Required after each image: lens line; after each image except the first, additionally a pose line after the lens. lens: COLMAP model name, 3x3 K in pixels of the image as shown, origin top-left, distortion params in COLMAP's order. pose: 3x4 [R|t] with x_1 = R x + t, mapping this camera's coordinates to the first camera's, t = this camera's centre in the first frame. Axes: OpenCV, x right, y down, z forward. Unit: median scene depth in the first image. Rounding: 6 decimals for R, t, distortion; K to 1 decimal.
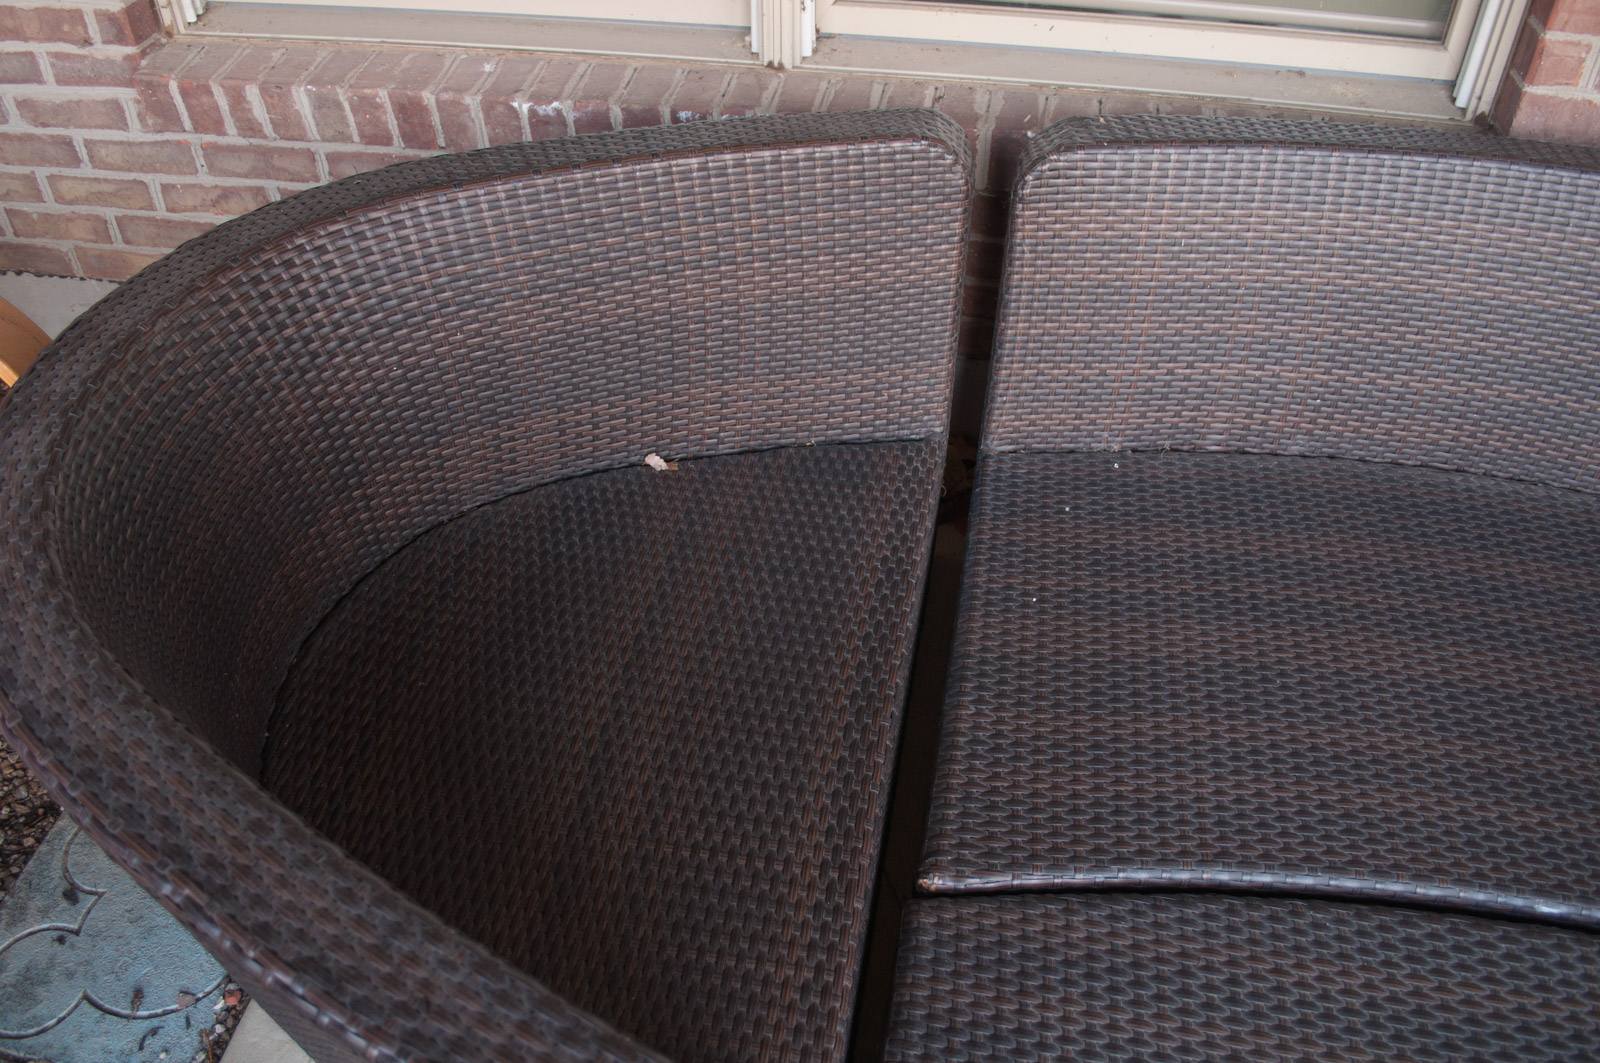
lens RADIAL K [[1279.9, 0, 774.9], [0, 1279.9, 547.3], [0, 0, 1]] dist [-0.088418, 0.016222]
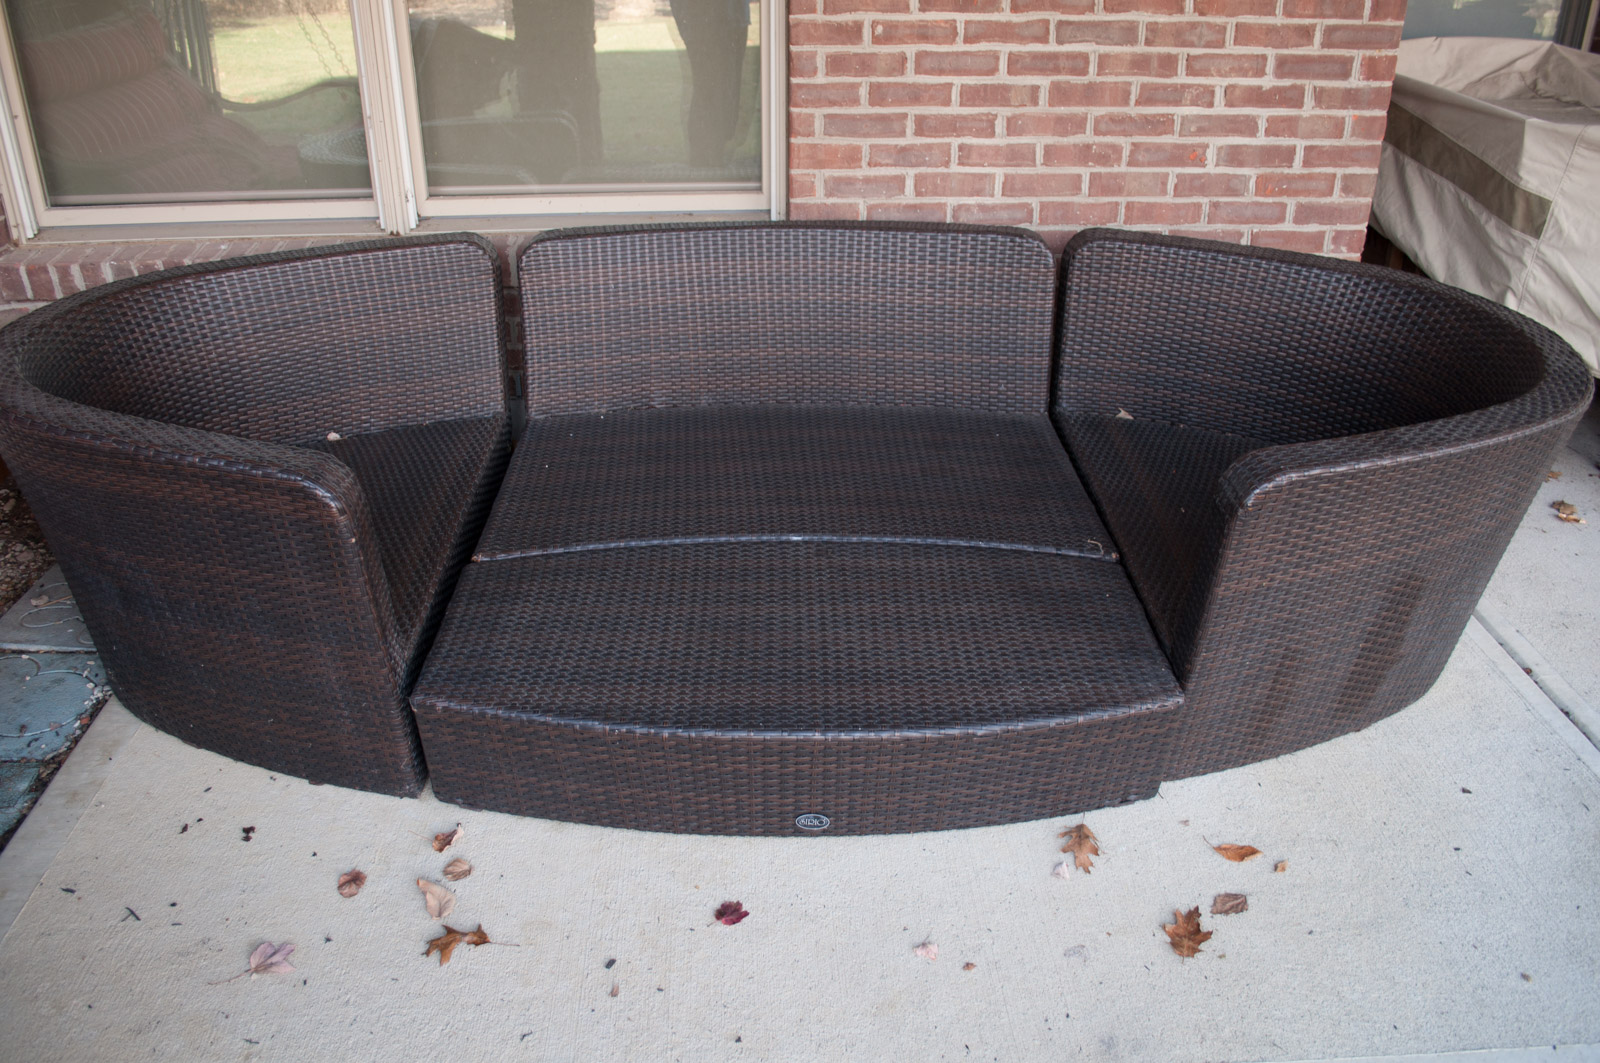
lens RADIAL K [[1279.9, 0, 793.5], [0, 1279.9, 508.5], [0, 0, 1]] dist [-0.088418, 0.016222]
pose [[0.972371, -0.098810, 0.211496, 0.138960], [0.152620, 0.954639, -0.255679, 0.551740], [-0.176639, 0.280894, 0.943344, -0.688348]]
